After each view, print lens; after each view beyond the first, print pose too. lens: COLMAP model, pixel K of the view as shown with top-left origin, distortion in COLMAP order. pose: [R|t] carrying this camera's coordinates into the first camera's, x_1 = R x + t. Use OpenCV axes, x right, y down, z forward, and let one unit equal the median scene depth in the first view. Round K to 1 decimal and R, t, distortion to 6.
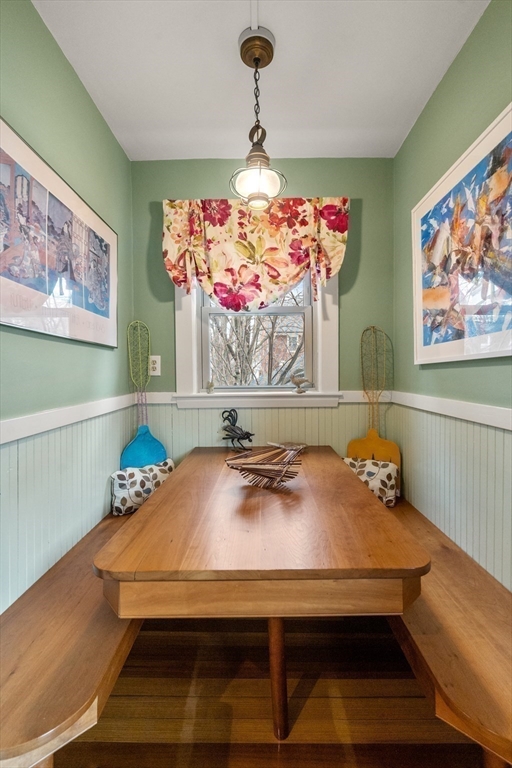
lens RADIAL K [[352.7, 0, 256.0], [0, 352.7, 370.5], [0, 0, 1]] dist [-0.004400, 0.002817]
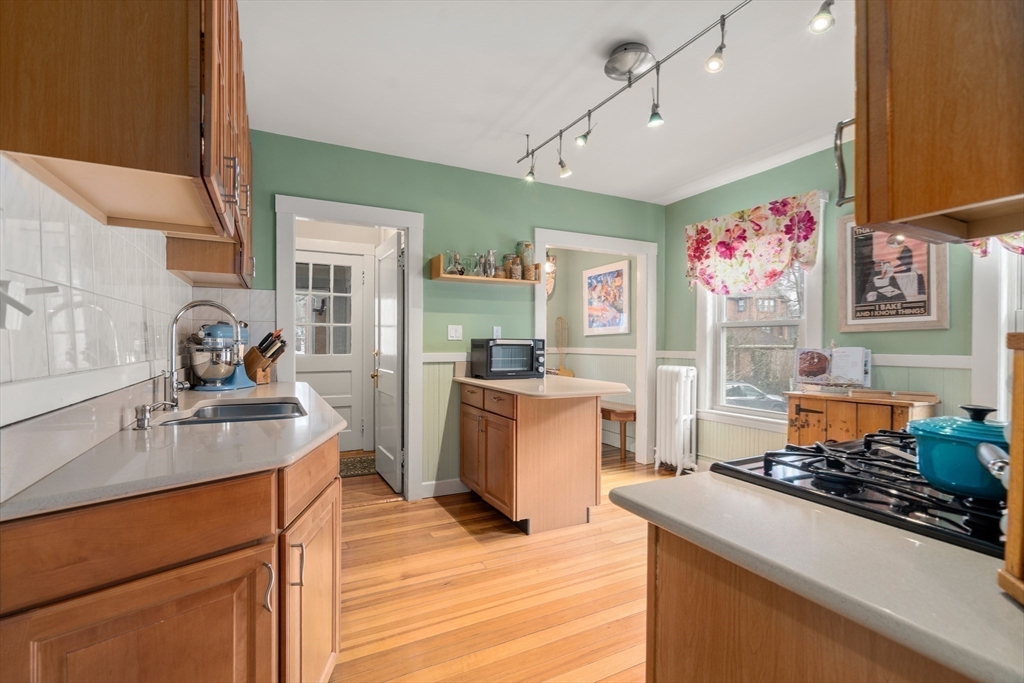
lens RADIAL K [[470.3, 0, 505.4], [0, 470.3, 347.6], [0, 0, 1]] dist [-0.004400, 0.002817]
pose [[0.884300, 0.005962, 0.466882, -1.362001], [-0.010848, 0.999911, 0.007777, 0.041523], [-0.466794, -0.011942, 0.884285, -1.423914]]
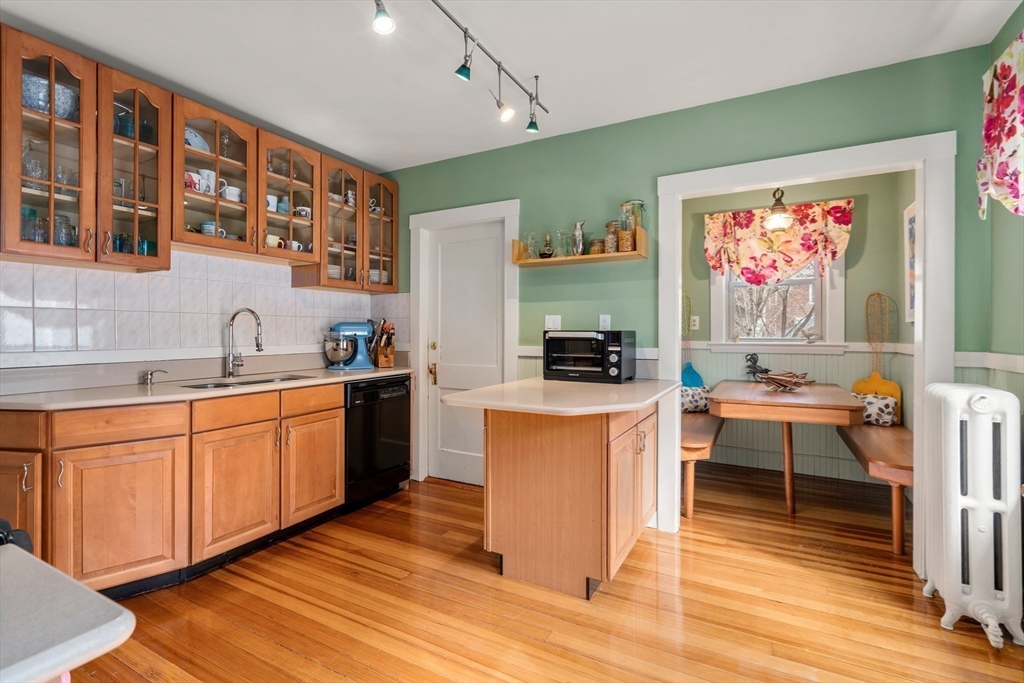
lens RADIAL K [[470.3, 0, 509.8], [0, 470.3, 329.8], [0, 0, 1]] dist [-0.004400, 0.002817]
pose [[0.885770, 0.006819, -0.464075, -0.063135], [-0.007565, 0.999971, 0.000255, 0.021480], [0.464064, 0.003285, 0.885796, -1.205852]]
